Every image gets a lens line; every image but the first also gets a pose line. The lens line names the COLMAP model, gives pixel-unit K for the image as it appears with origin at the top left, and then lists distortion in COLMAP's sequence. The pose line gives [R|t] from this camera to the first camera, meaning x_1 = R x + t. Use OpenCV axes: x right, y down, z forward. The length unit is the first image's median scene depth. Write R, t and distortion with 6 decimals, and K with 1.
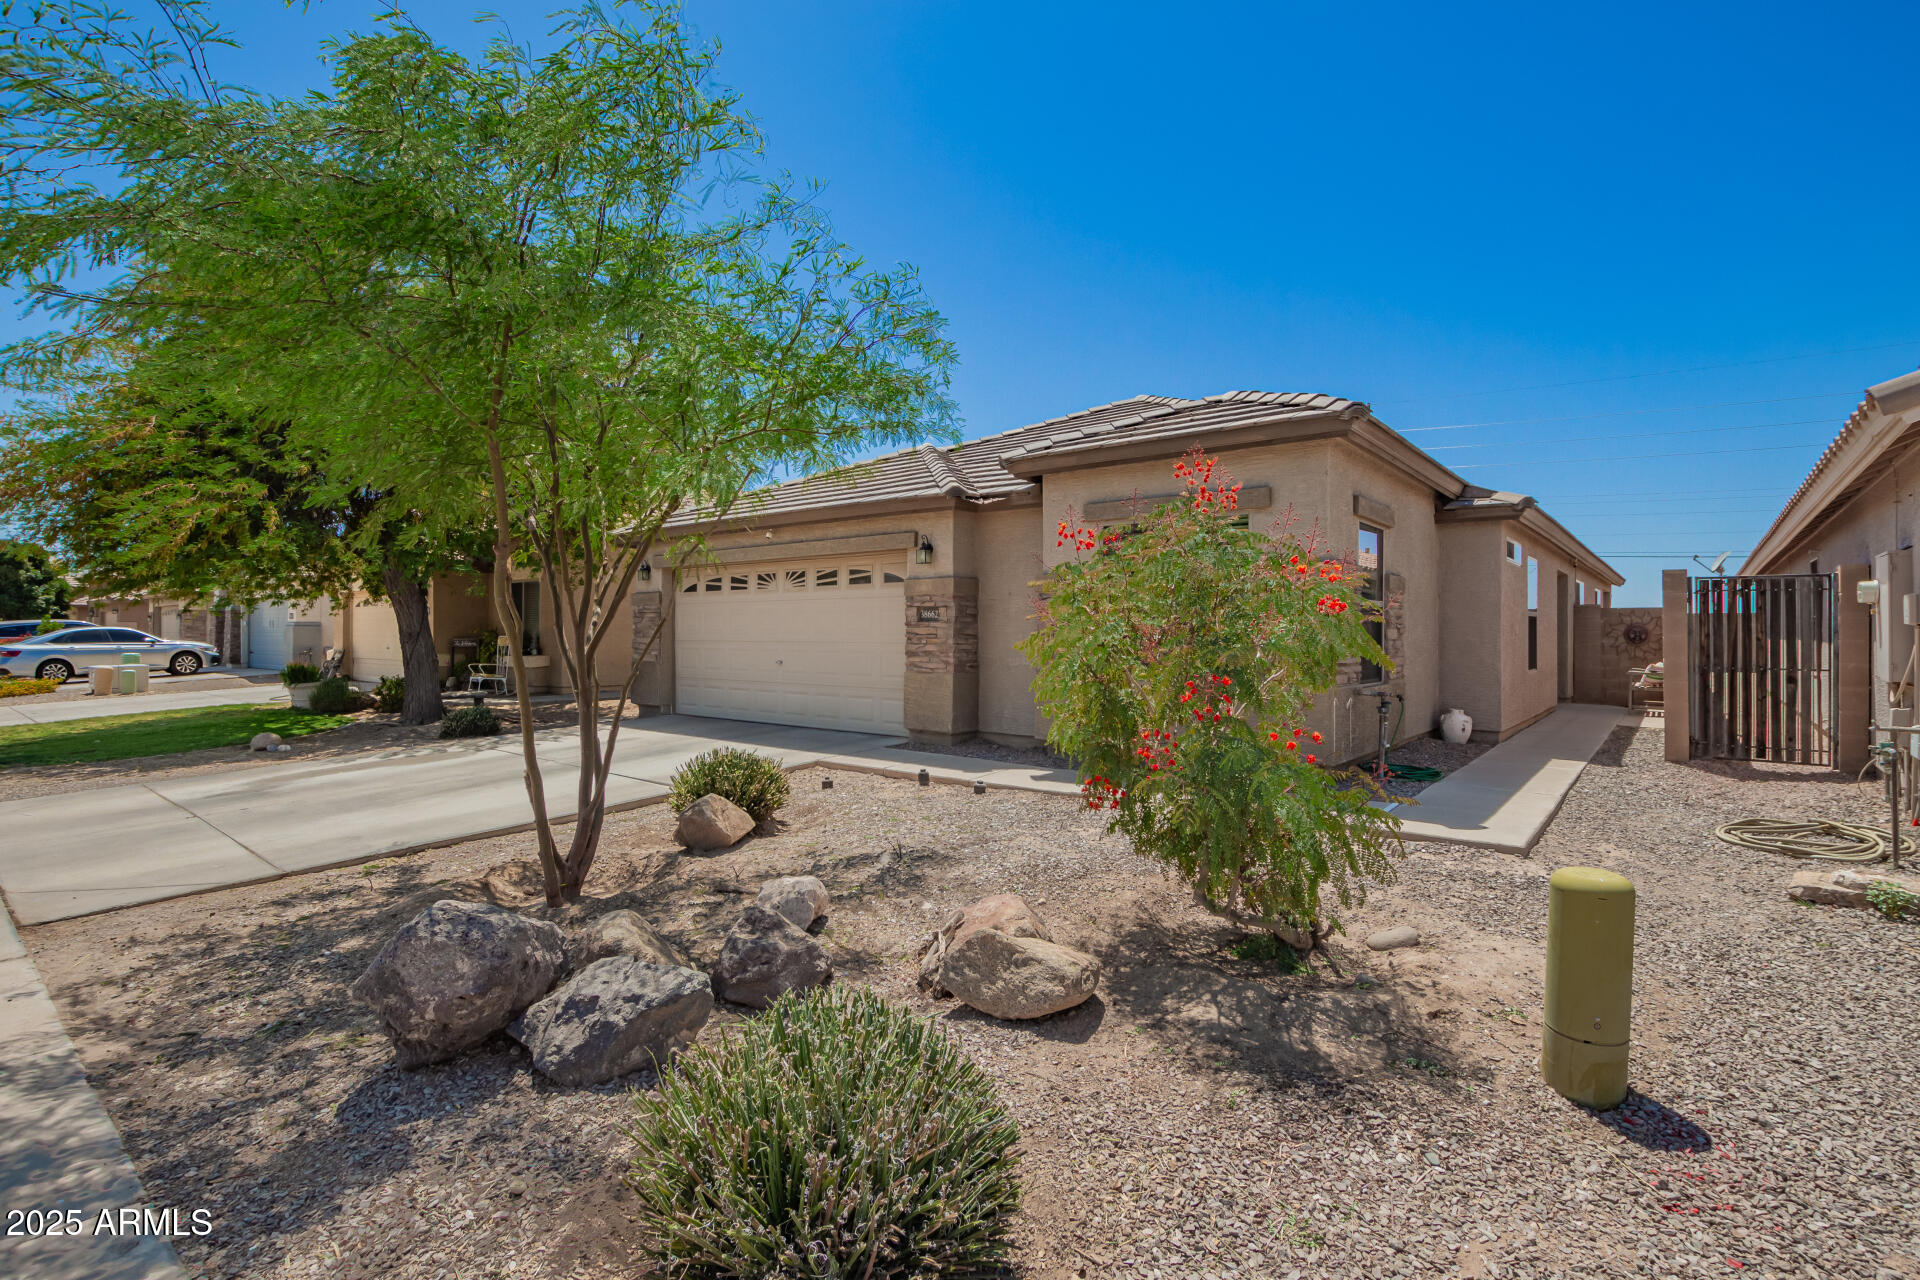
lens RADIAL K [[875.1, 0, 960.0], [0, 875.1, 640.0], [0, 0, 1]] dist [-0.024623, -0.000139]
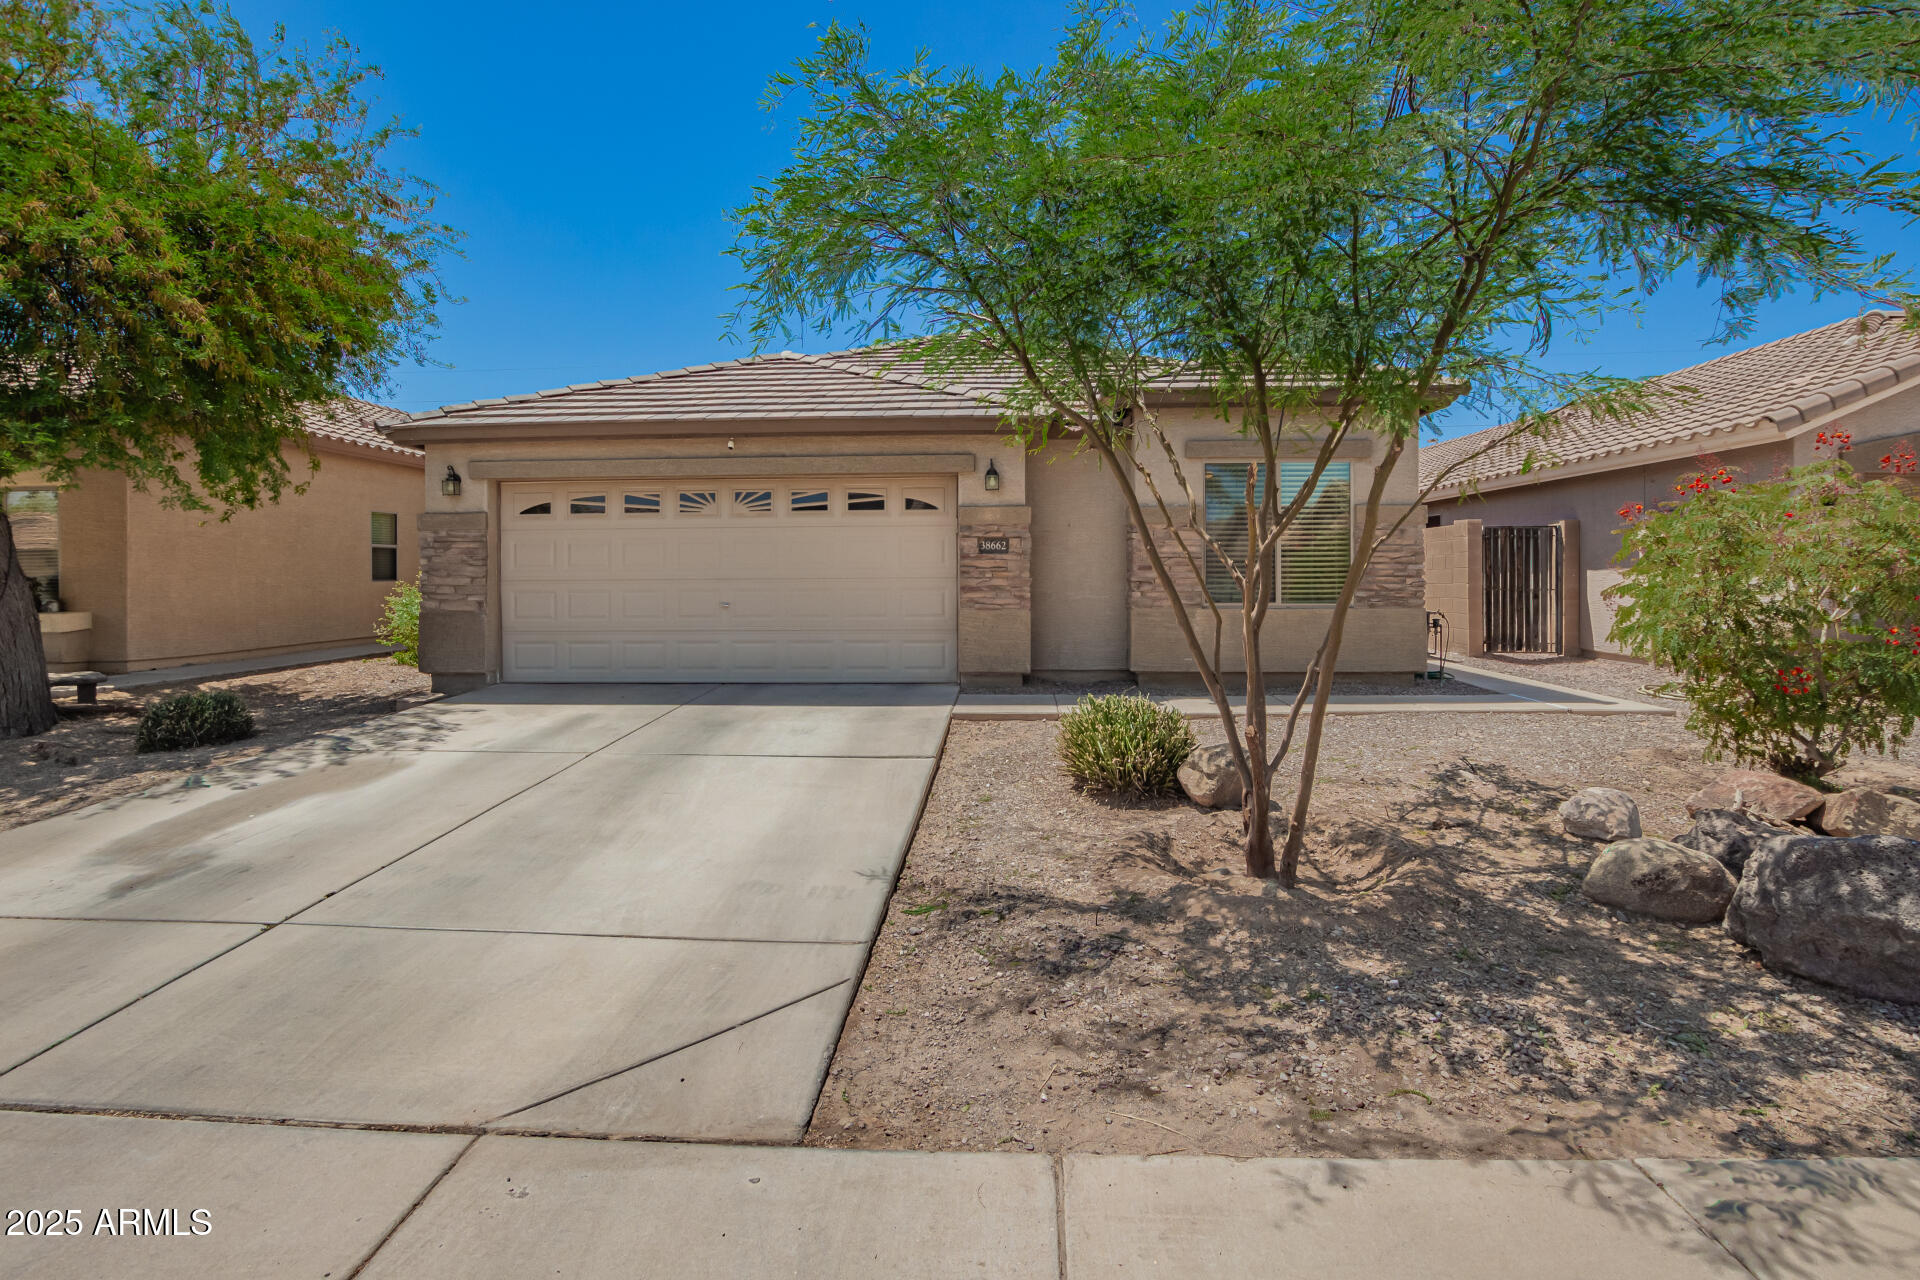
lens RADIAL K [[905.7, 0, 959.6], [0, 905.7, 577.1], [0, 0, 1]] dist [-0.041162, 0.000286]
pose [[0.822693, -0.005646, 0.568457, -0.599122], [0.010858, 0.999924, -0.005782, 0.008686], [-0.568382, 0.010930, 0.822692, 0.238933]]
